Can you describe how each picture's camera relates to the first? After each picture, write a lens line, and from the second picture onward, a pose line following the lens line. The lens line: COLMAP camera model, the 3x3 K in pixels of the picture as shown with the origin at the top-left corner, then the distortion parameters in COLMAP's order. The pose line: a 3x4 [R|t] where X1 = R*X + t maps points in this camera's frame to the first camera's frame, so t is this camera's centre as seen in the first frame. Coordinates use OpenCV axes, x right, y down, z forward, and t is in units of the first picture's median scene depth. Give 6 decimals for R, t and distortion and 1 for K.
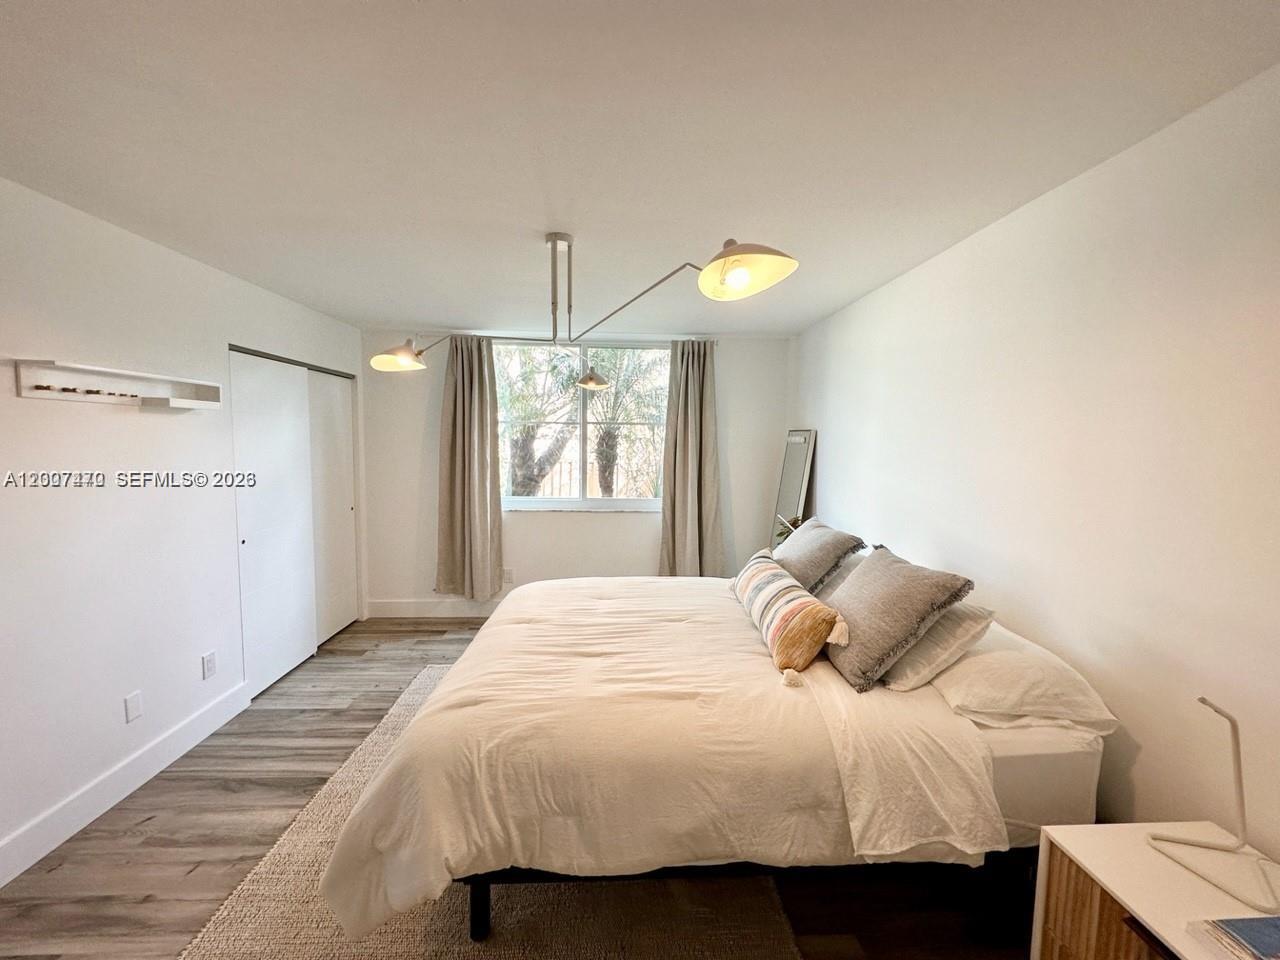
lens RADIAL K [[503.3, 0, 638.3], [0, 503.3, 480.6], [0, 0, 1]] dist [-0.001874, 0.000123]
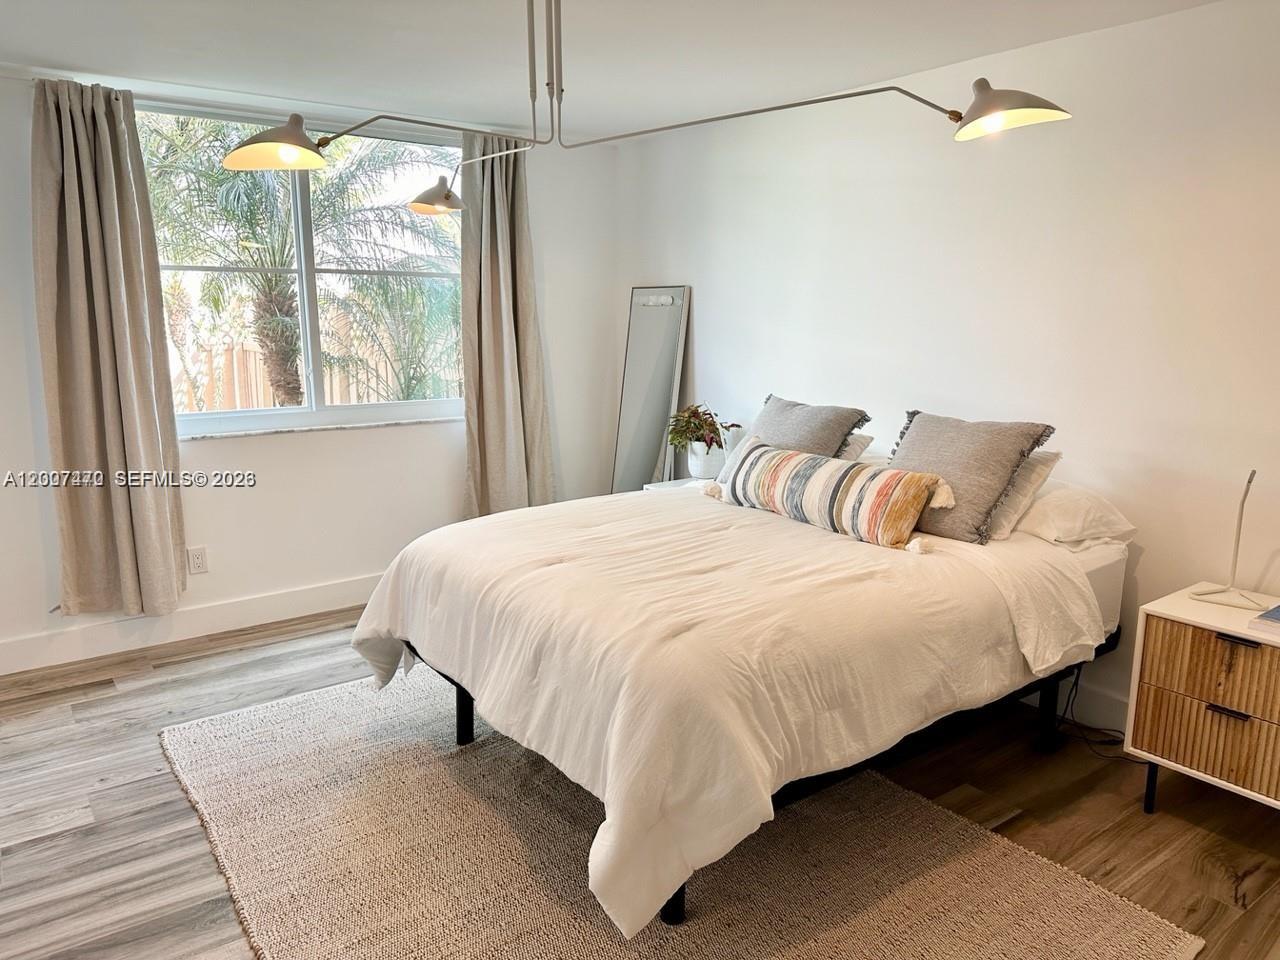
lens RADIAL K [[900.8, 0, 602.7], [0, 900.8, 479.1], [0, 0, 1]] dist [0.109834, -0.169614]
pose [[0.836764, -0.111983, 0.535991, -1.128394], [0.054556, 0.991044, 0.121885, 0.022950], [-0.544840, -0.072747, 0.835379, -0.106187]]
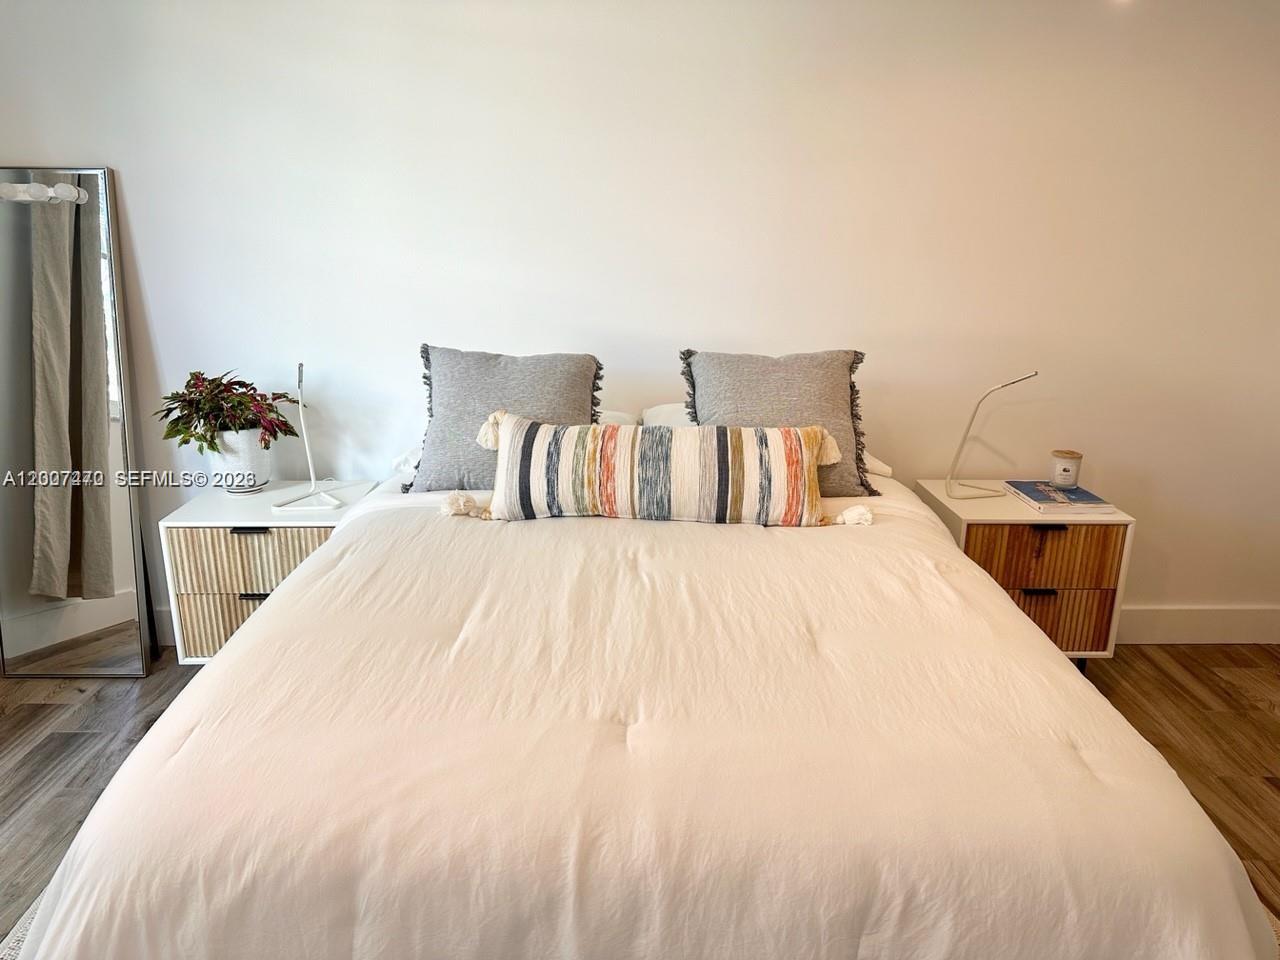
lens RADIAL K [[900.8, 0, 602.7], [0, 900.8, 479.1], [0, 0, 1]] dist [0.109834, -0.169614]
pose [[0.041223, -0.289165, 0.956391, -1.071059], [0.077965, 0.955217, 0.285449, -0.101059], [-0.996103, 0.062798, 0.061922, 1.335393]]
